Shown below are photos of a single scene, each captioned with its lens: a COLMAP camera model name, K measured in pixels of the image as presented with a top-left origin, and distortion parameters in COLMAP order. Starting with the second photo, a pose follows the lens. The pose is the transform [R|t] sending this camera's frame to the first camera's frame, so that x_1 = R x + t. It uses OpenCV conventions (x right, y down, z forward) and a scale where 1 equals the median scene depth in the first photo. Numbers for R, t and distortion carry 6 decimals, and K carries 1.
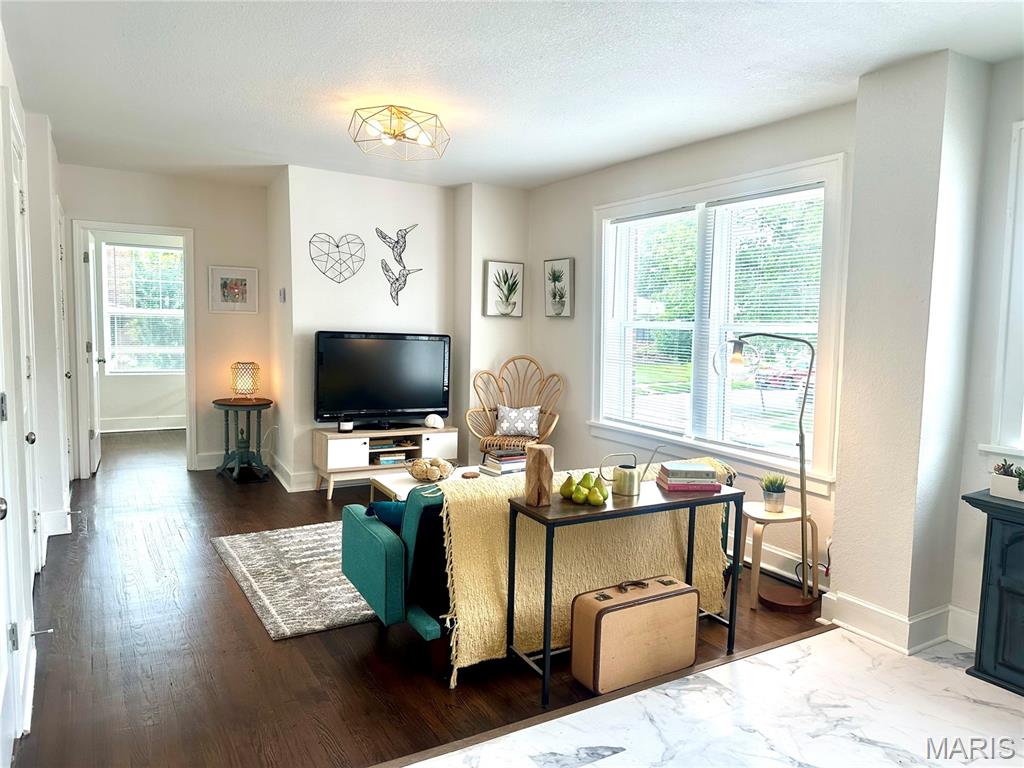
lens RADIAL K [[717.4, 0, 515.7], [0, 717.4, 388.2], [0, 0, 1]] dist [0.054921, -0.056570]
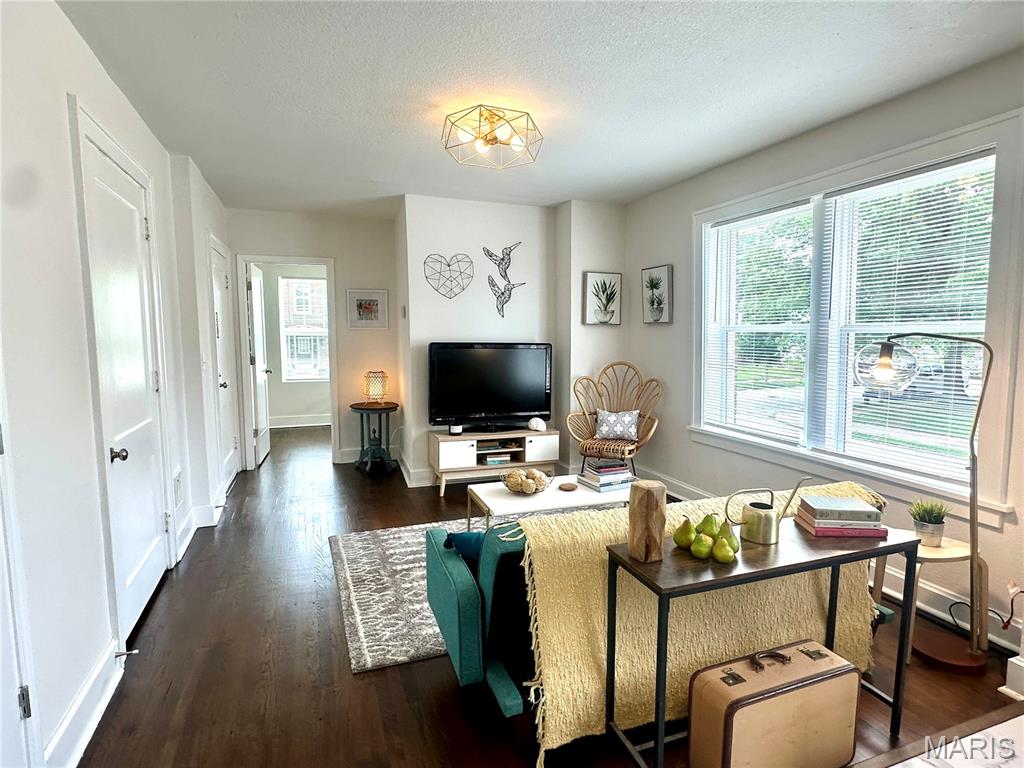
lens RADIAL K [[545.1, 0, 507.6], [0, 545.1, 386.5], [0, 0, 1]] dist [-0.006849, 0.001308]
pose [[0.981372, -0.006989, -0.191988, -0.000484], [0.007553, 0.999969, 0.002205, -0.015463], [0.191967, -0.003614, 0.981395, 0.239339]]
